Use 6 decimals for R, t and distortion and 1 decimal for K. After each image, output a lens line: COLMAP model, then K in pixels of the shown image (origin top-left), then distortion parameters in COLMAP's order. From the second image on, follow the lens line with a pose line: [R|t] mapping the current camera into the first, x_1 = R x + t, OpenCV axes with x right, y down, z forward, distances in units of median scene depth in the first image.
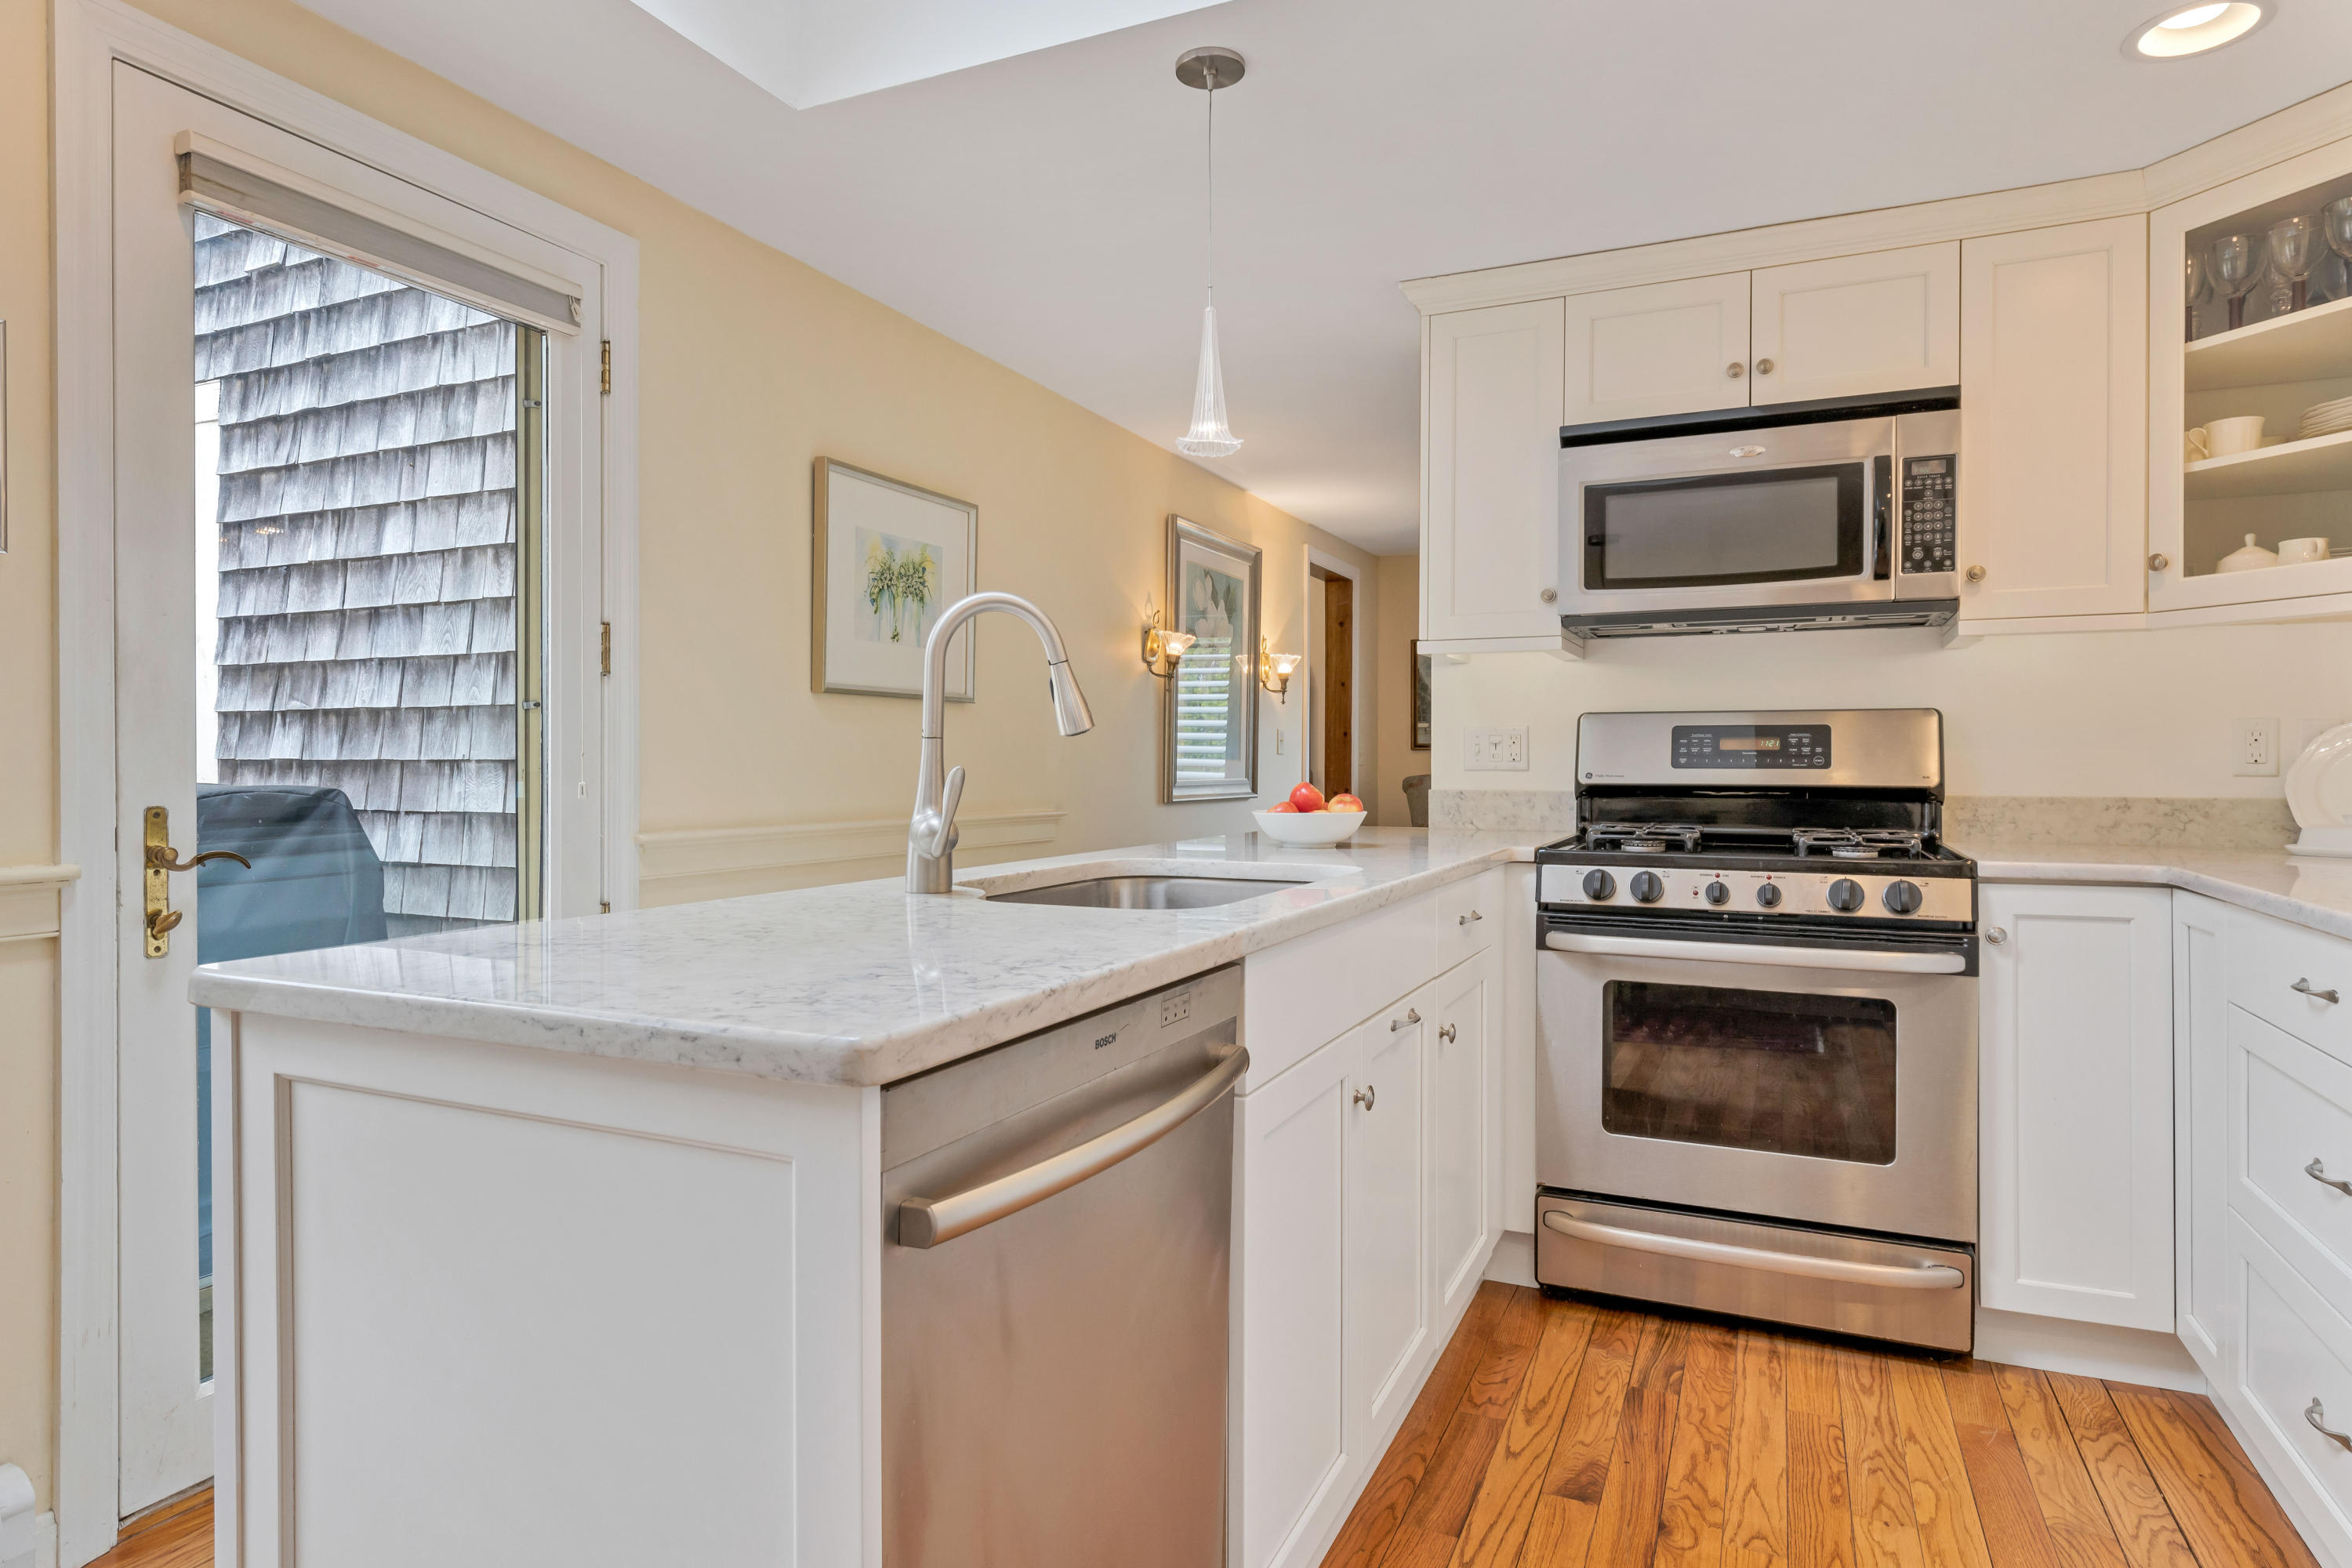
lens RADIAL K [[1330.3, 0, 1176.0], [0, 1330.3, 784.0], [0, 0, 1]] dist [0.001808, 0.000026]
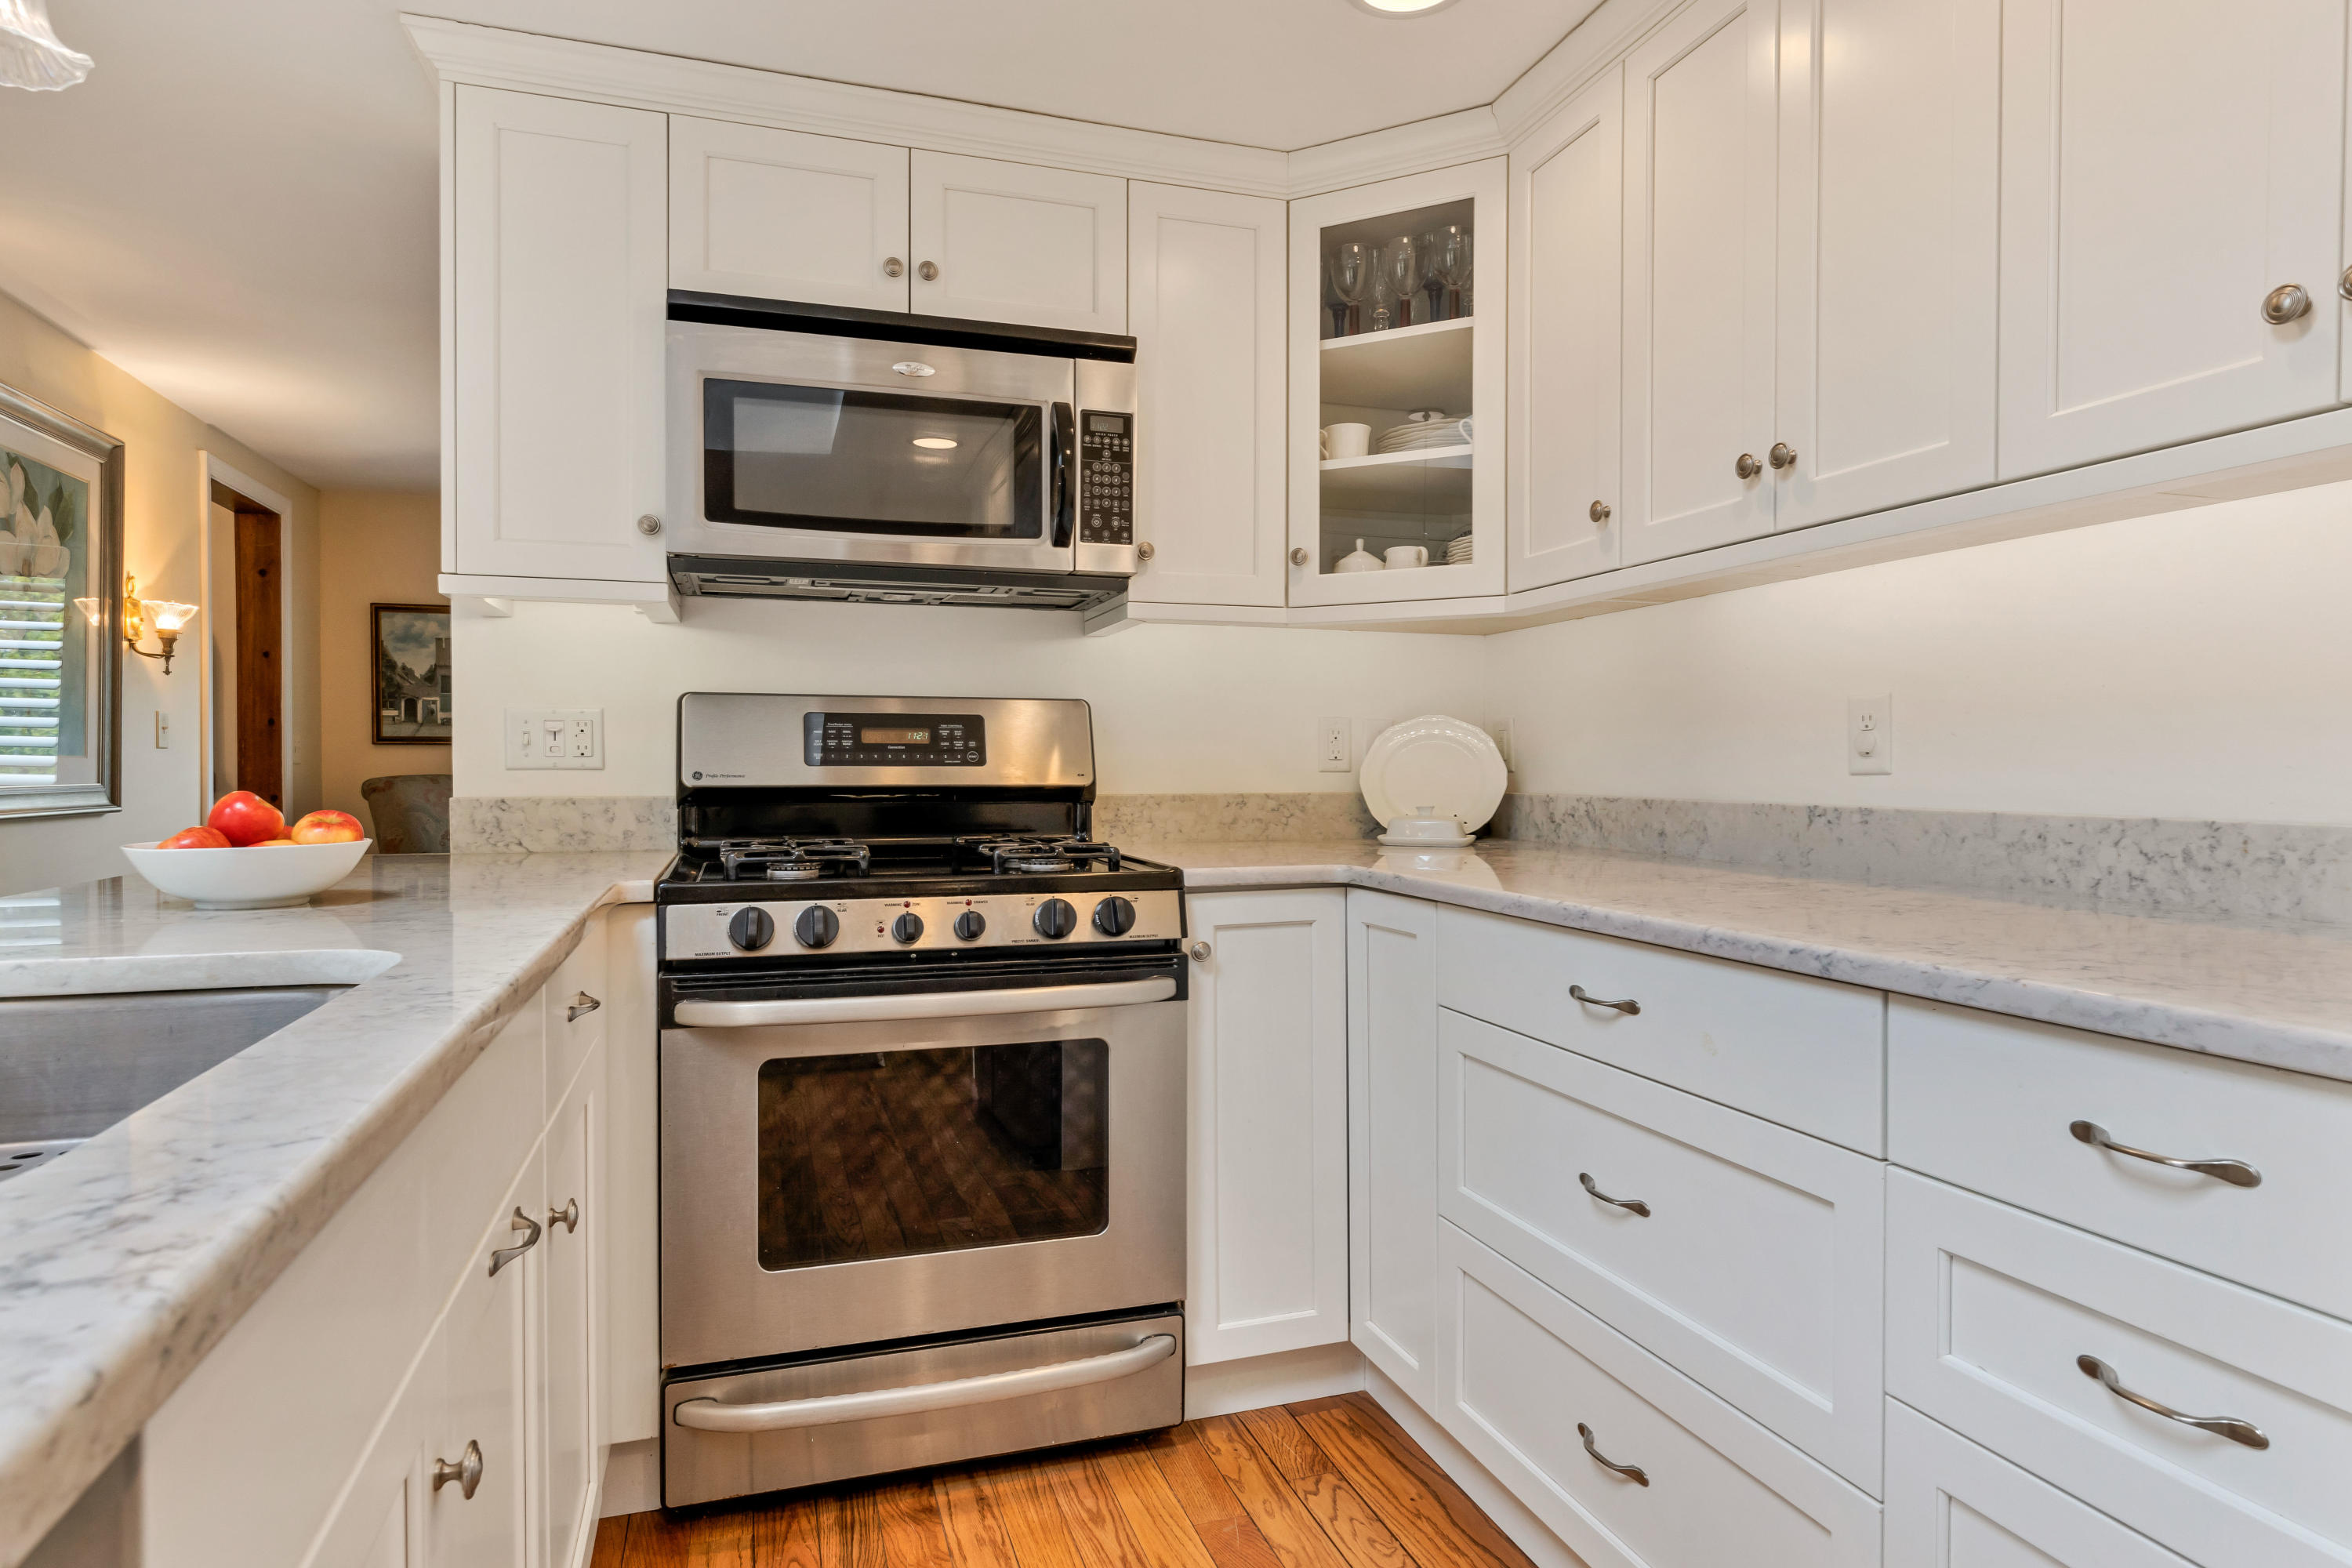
lens RADIAL K [[1280.2, 0, 1176.0], [0, 1280.2, 784.0], [0, 0, 1]] dist [0.001573, -0.002239]
pose [[0.728516, -0.011855, 0.684926, 0.014137], [0.010922, 0.999924, 0.005691, -0.003453], [-0.684942, 0.003335, 0.728590, 0.345385]]
